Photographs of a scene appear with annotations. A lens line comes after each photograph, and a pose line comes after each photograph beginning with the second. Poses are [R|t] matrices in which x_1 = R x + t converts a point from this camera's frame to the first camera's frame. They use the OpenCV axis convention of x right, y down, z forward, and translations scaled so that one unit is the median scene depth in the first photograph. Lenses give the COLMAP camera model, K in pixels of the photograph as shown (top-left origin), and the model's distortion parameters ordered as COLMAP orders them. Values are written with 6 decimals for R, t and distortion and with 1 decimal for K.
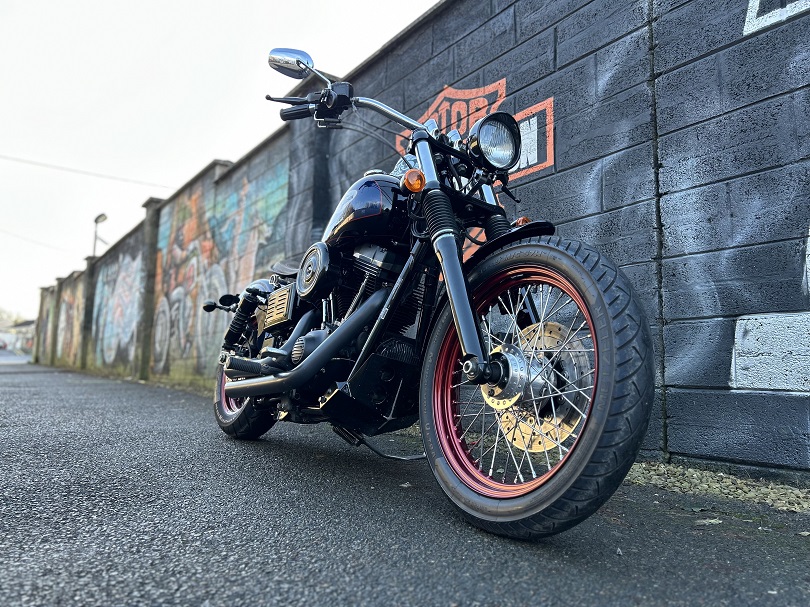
lens RADIAL K [[609.6, 0, 401.3], [0, 609.6, 303.9], [0, 0, 1]] dist [0.051494, -0.056958]
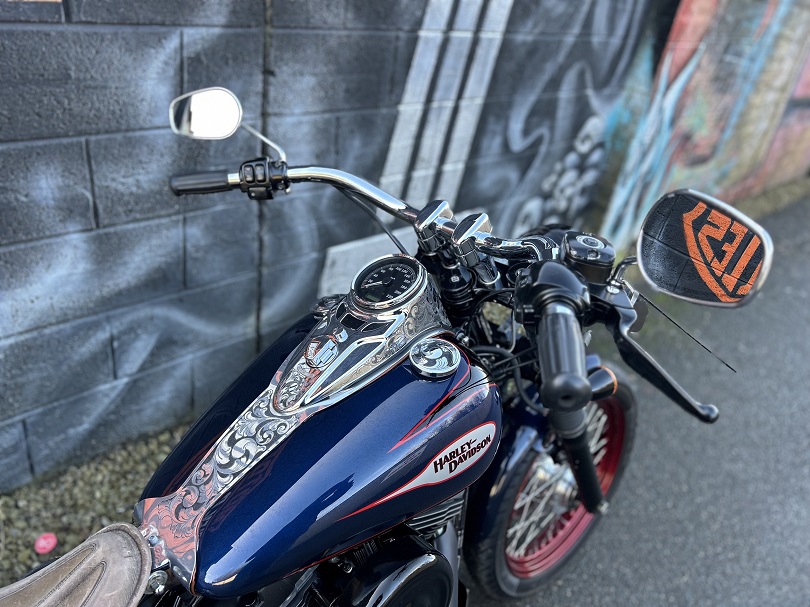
lens RADIAL K [[609.6, 0, 404.3], [0, 609.6, 304.6], [0, 0, 1]] dist [0.051494, -0.056958]
pose [[-0.150929, -0.544345, 0.825172, -0.272773], [-0.271660, 0.825436, 0.494830, -0.322050], [-0.950485, -0.149482, -0.272459, 0.815819]]
